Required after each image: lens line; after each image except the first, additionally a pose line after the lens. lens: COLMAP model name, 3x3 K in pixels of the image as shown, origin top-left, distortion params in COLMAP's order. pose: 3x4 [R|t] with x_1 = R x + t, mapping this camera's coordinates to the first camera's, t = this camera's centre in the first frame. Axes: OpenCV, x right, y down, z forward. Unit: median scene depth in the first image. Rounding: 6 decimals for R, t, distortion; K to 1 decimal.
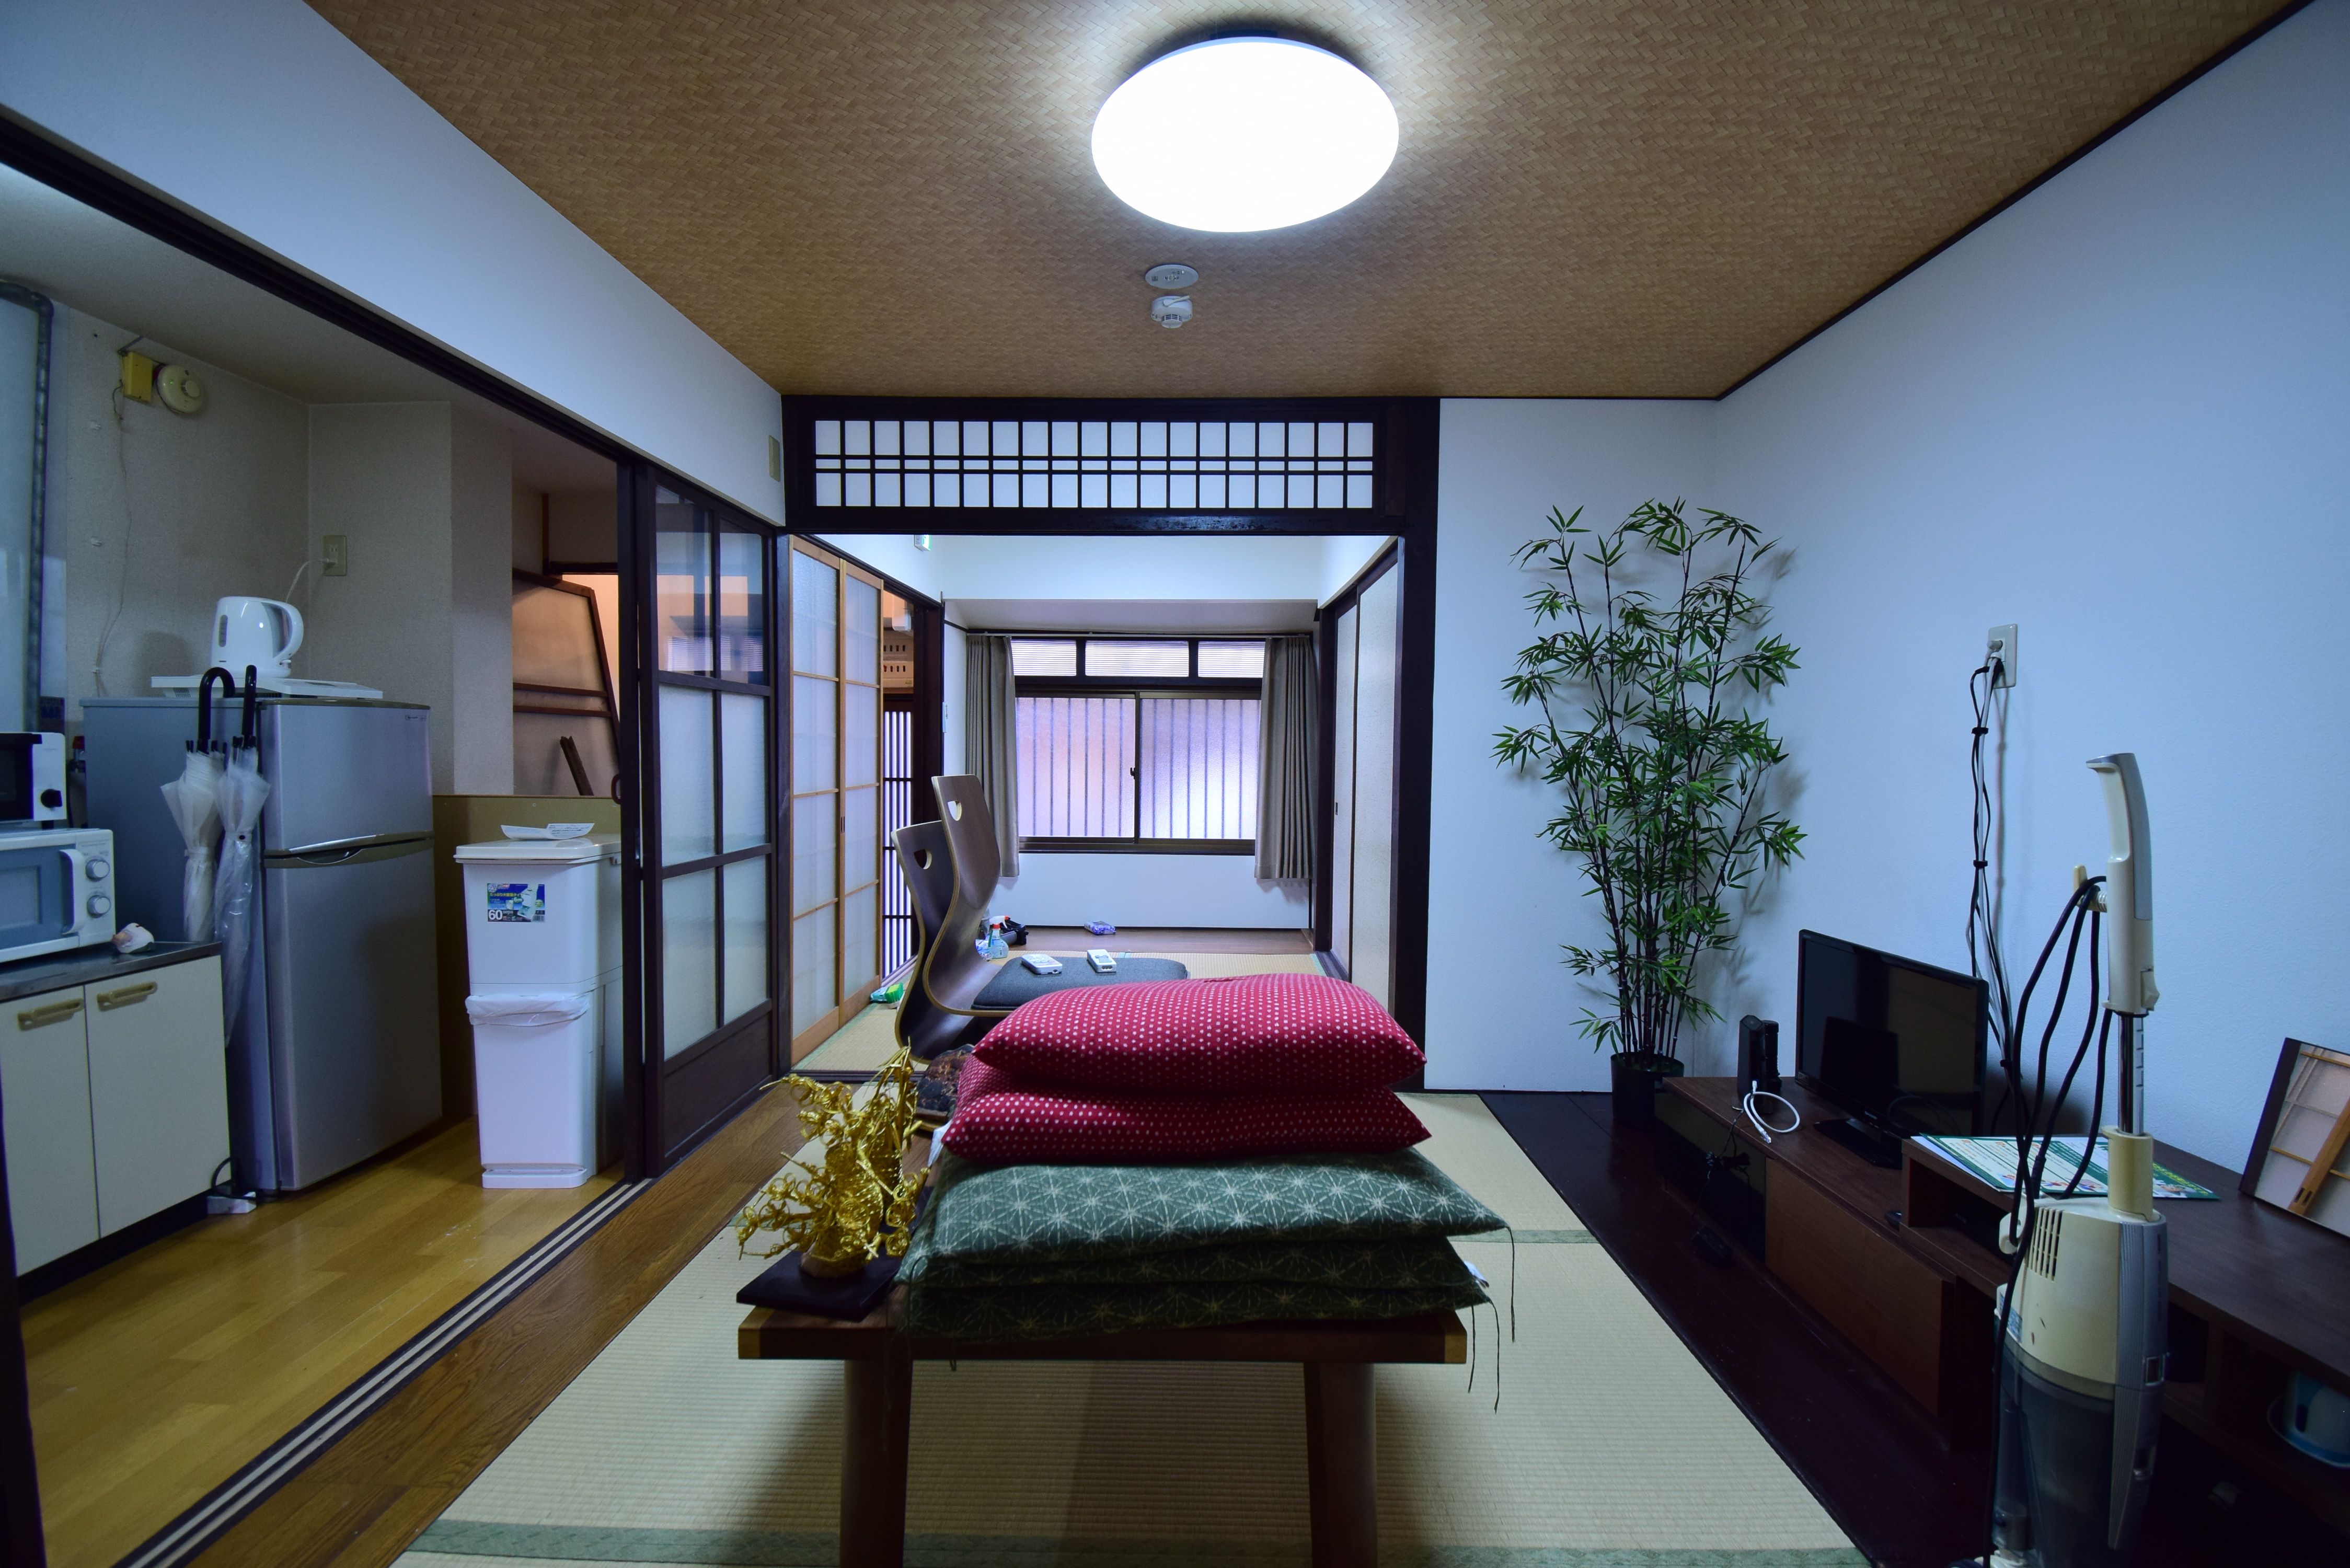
lens RADIAL K [[1043.1, 0, 1187.4], [0, 1043.1, 789.6], [0, 0, 1]] dist [0.002926, -0.015859]
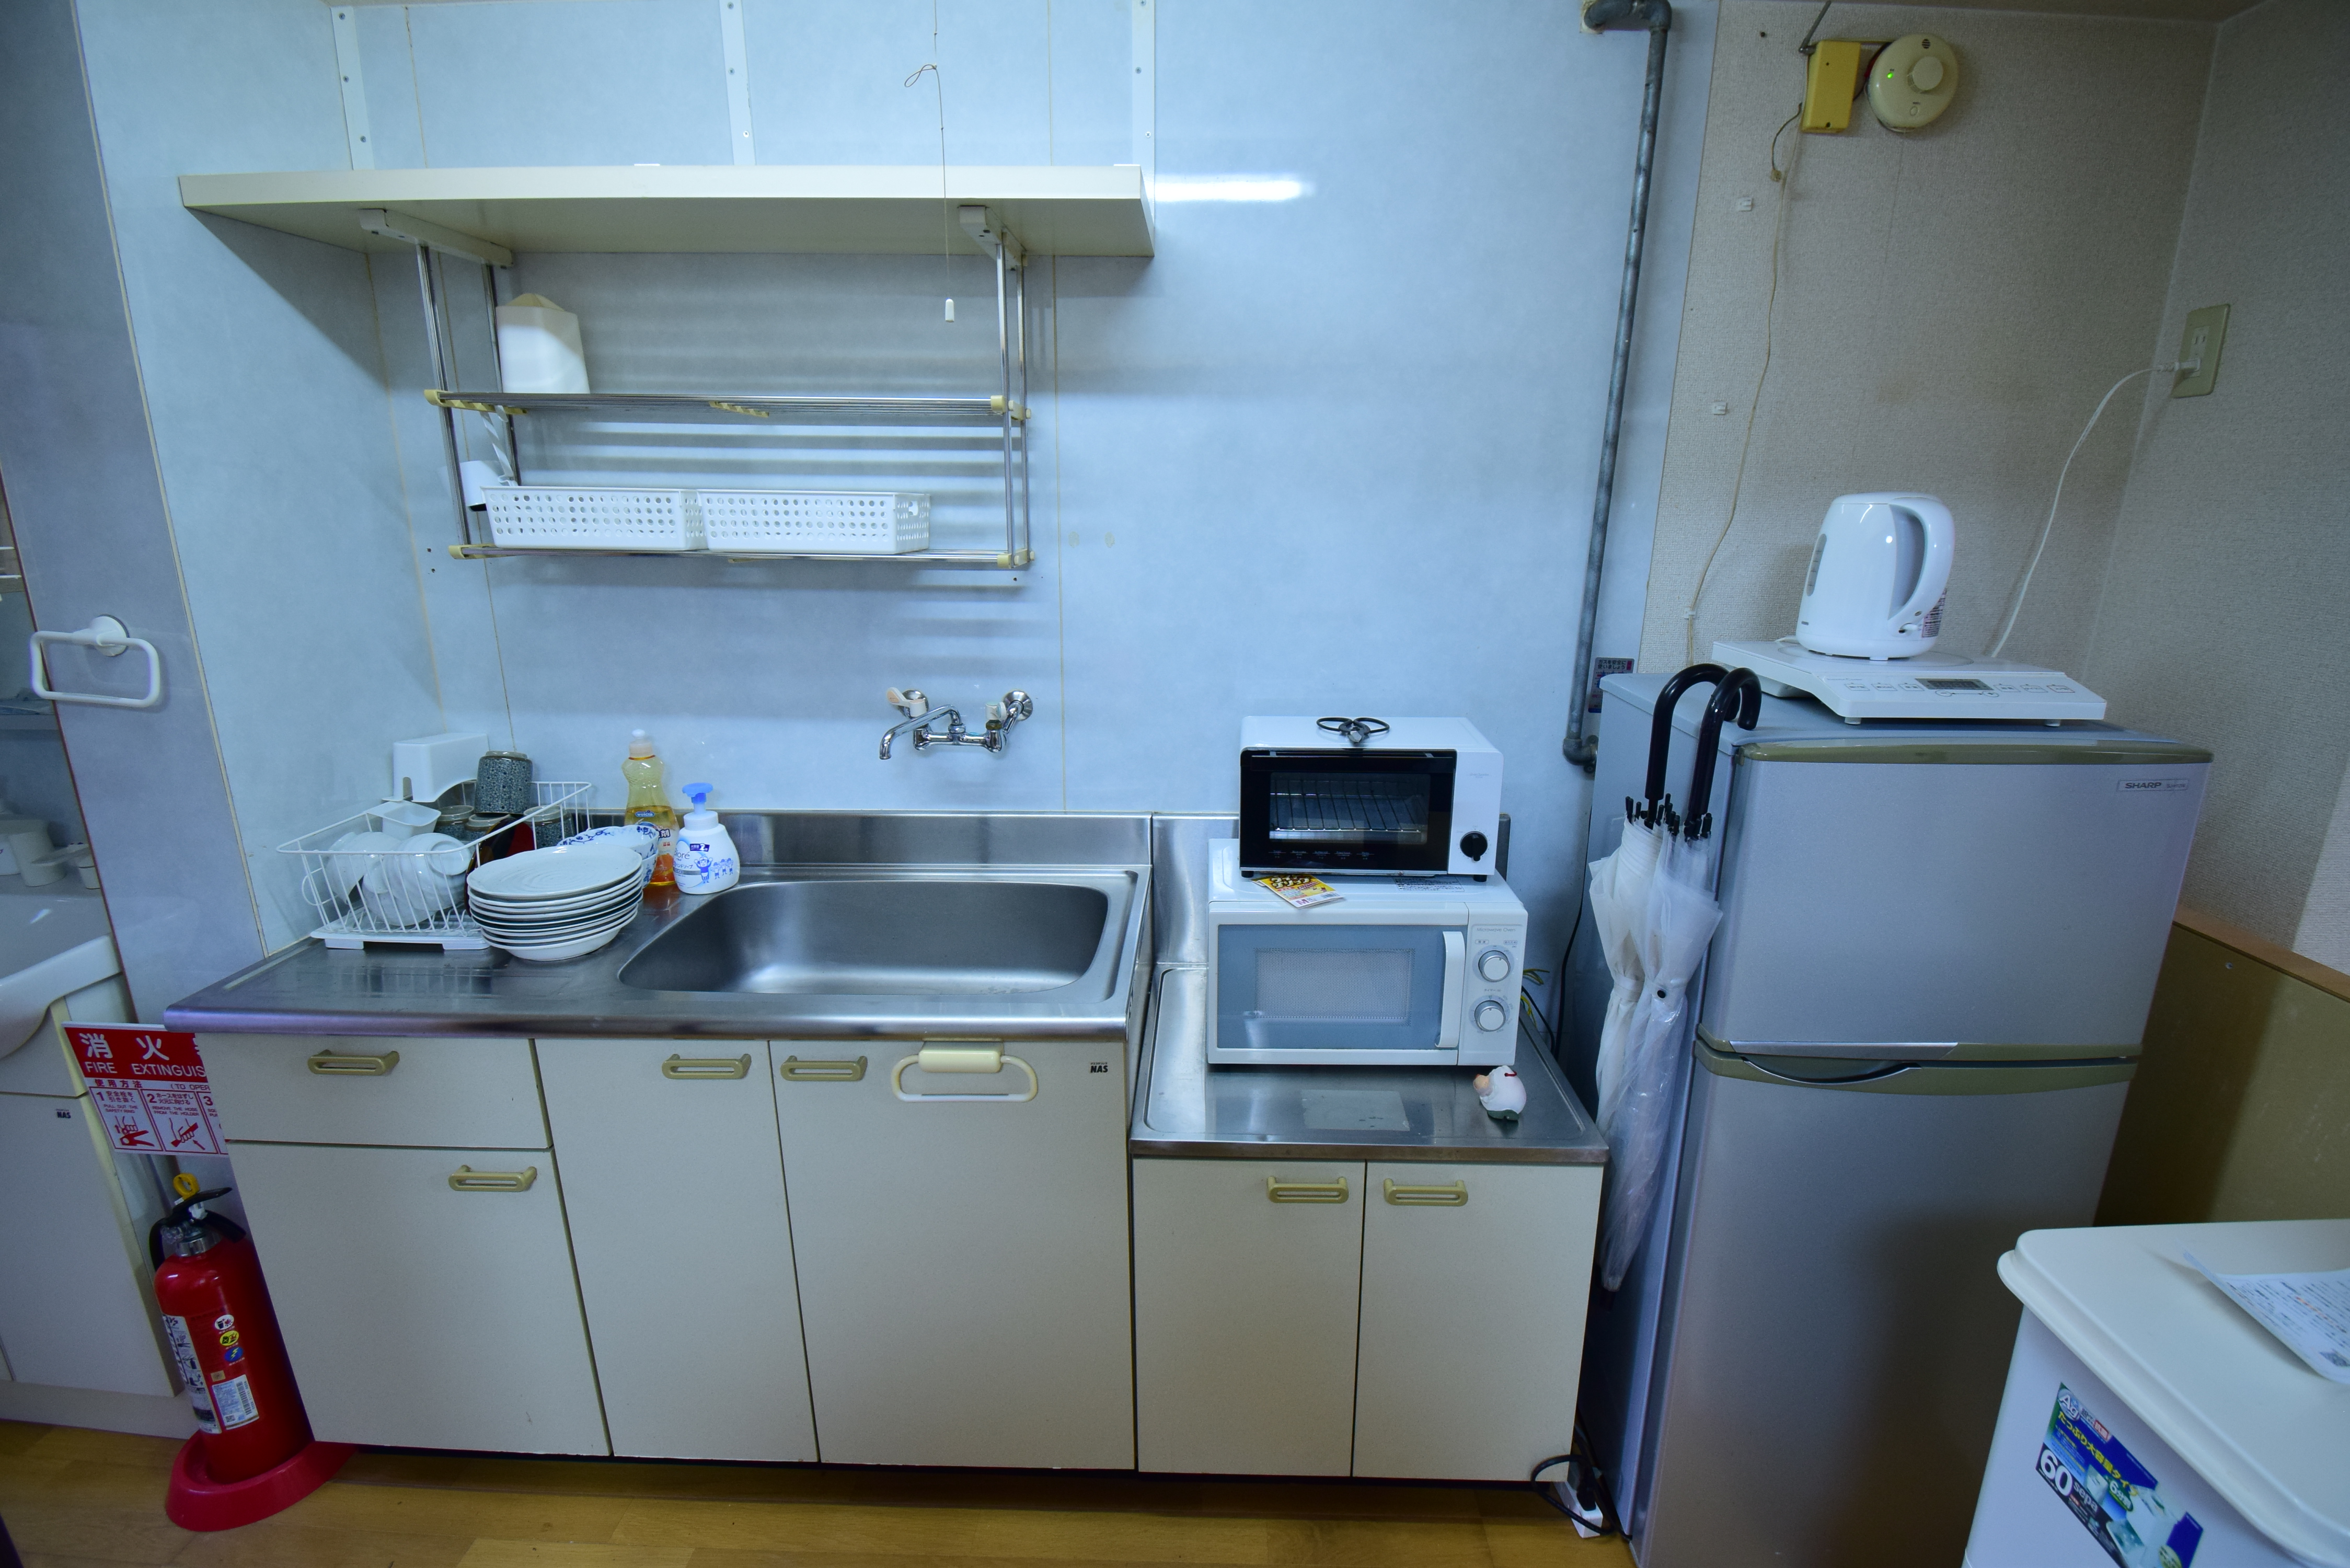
lens RADIAL K [[1043.1, 0, 1192.4], [0, 1043.1, 794.4], [0, 0, 1]] dist [0.002926, -0.015859]
pose [[-0.025599, 0.253709, -0.966942, -0.382730], [-0.041096, 0.966174, 0.254595, -0.163833], [0.998827, 0.046255, -0.014306, 0.699374]]
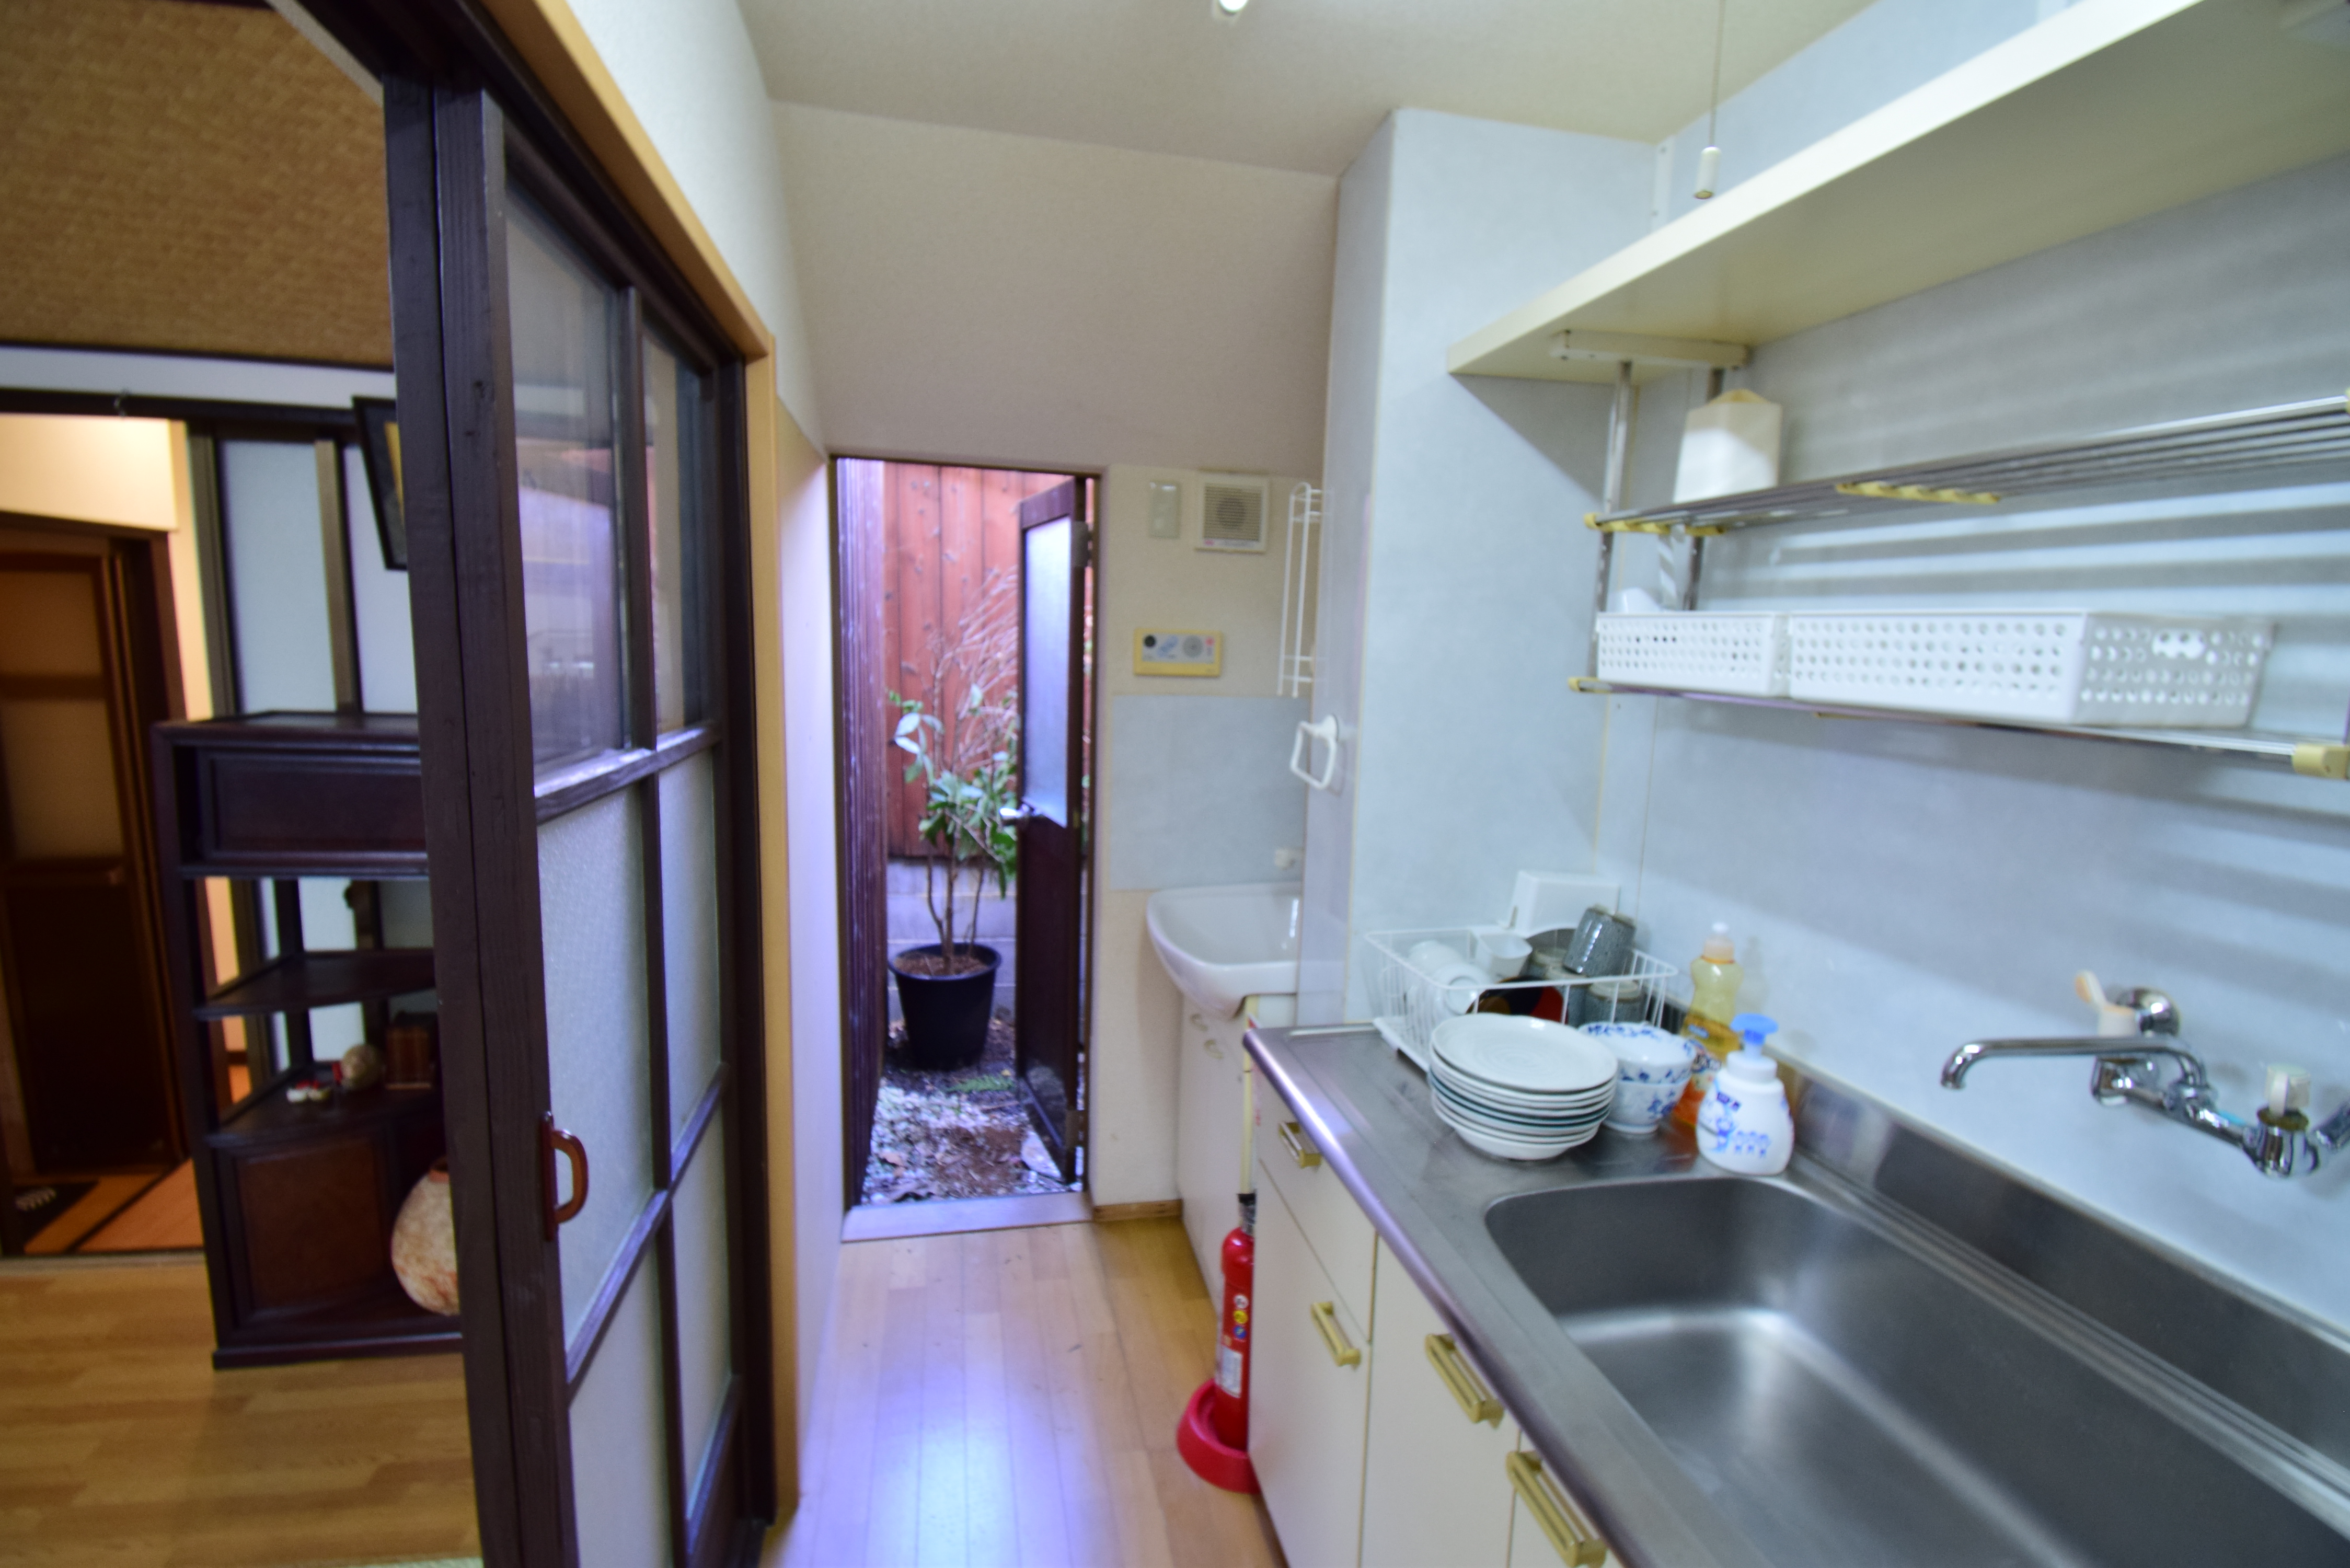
lens RADIAL K [[1043.1, 0, 1192.6], [0, 1043.1, 794.3], [0, 0, 1]] dist [0.002926, -0.015859]
pose [[-0.974782, -0.008596, -0.222994, -0.669604], [-0.048813, 0.983273, 0.175475, -0.158630], [0.217756, 0.181935, -0.958896, 0.757653]]
